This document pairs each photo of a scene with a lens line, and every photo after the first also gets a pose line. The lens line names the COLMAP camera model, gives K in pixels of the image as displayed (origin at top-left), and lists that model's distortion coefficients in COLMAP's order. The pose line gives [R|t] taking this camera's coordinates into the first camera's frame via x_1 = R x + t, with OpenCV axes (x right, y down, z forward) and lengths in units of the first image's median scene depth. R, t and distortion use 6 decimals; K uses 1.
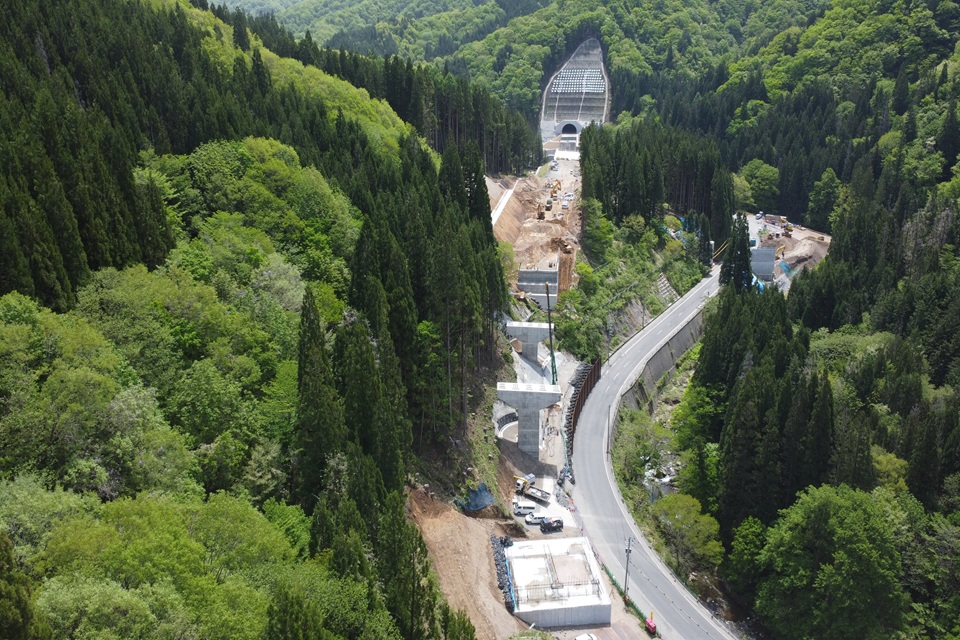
lens RADIAL K [[735.5, 0, 478.9], [0, 735.5, 236.3], [0, 0, 1]] dist [-0.007731, -0.012283]
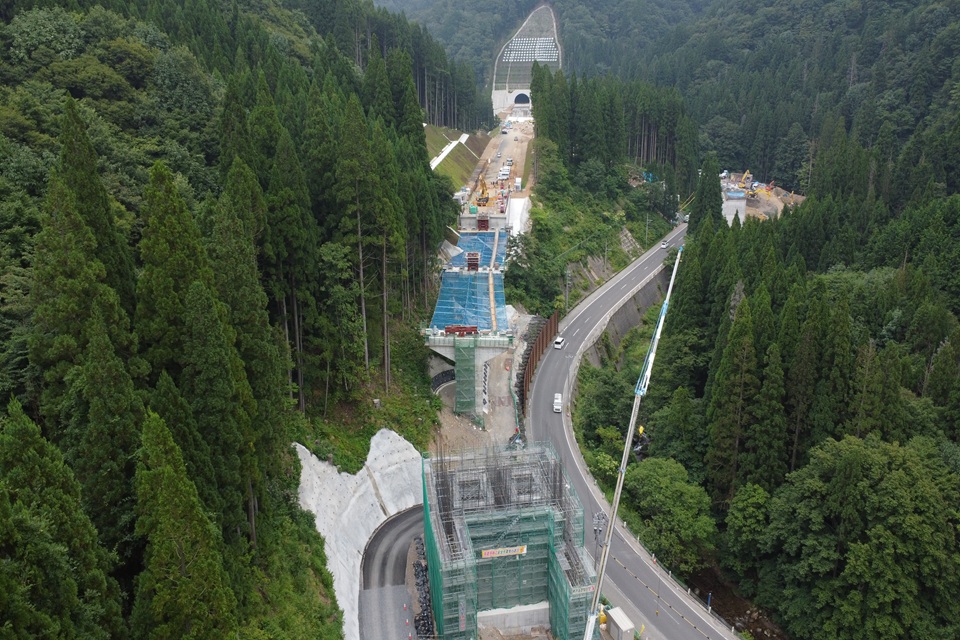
lens RADIAL K [[736.7, 0, 476.3], [0, 736.7, 231.7], [0, 0, 1]] dist [-0.014321, -0.005338]
pose [[0.998347, -0.015284, 0.055398, 0.016236], [0.015138, 0.999881, 0.003056, 0.044259], [-0.055438, -0.002212, 0.998460, 0.097449]]
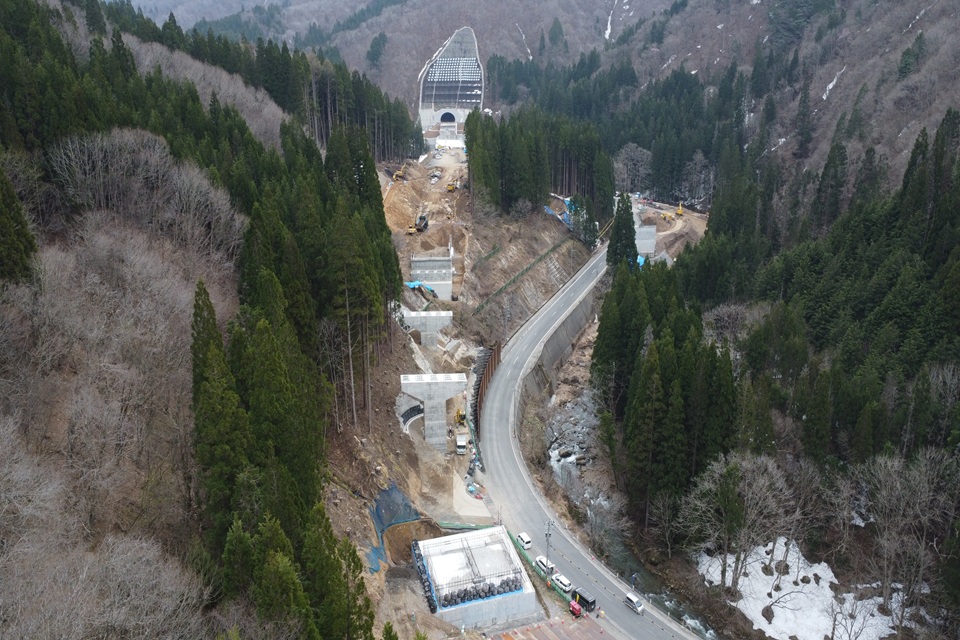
lens RADIAL K [[735.5, 0, 478.9], [0, 735.5, 236.3], [0, 0, 1]] dist [-0.007731, -0.012283]
pose [[0.985471, -0.045286, 0.163697, -0.011416], [0.043531, 0.998950, 0.014292, 0.004058], [-0.164172, -0.006958, 0.986407, 0.018296]]
